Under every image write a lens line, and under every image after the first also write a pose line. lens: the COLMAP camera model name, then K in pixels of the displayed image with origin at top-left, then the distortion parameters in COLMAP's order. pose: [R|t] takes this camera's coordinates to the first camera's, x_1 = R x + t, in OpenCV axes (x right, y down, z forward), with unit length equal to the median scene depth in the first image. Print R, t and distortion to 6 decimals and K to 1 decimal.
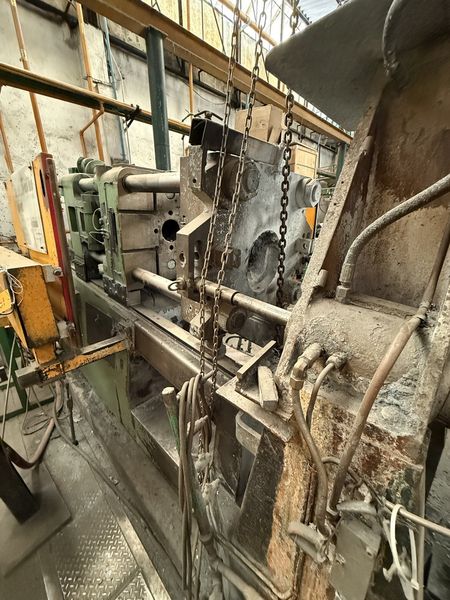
lens RADIAL K [[239.3, 0, 224.5], [0, 239.3, 298.7], [0, 0, 1]] dist [0.000252, -0.000342]
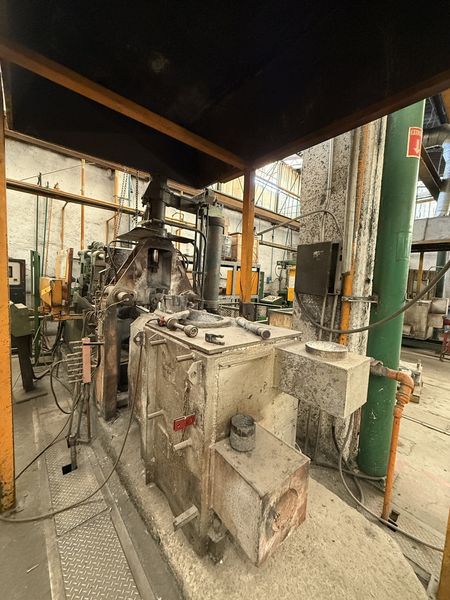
lens RADIAL K [[239.3, 0, 225.5], [0, 239.3, 298.5], [0, 0, 1]] dist [0.000252, -0.000342]
pose [[0.994465, 0.073422, -0.075162, 0.458490], [-0.089341, 0.967370, -0.237093, 0.181165], [0.055302, 0.242496, 0.968575, -0.525332]]
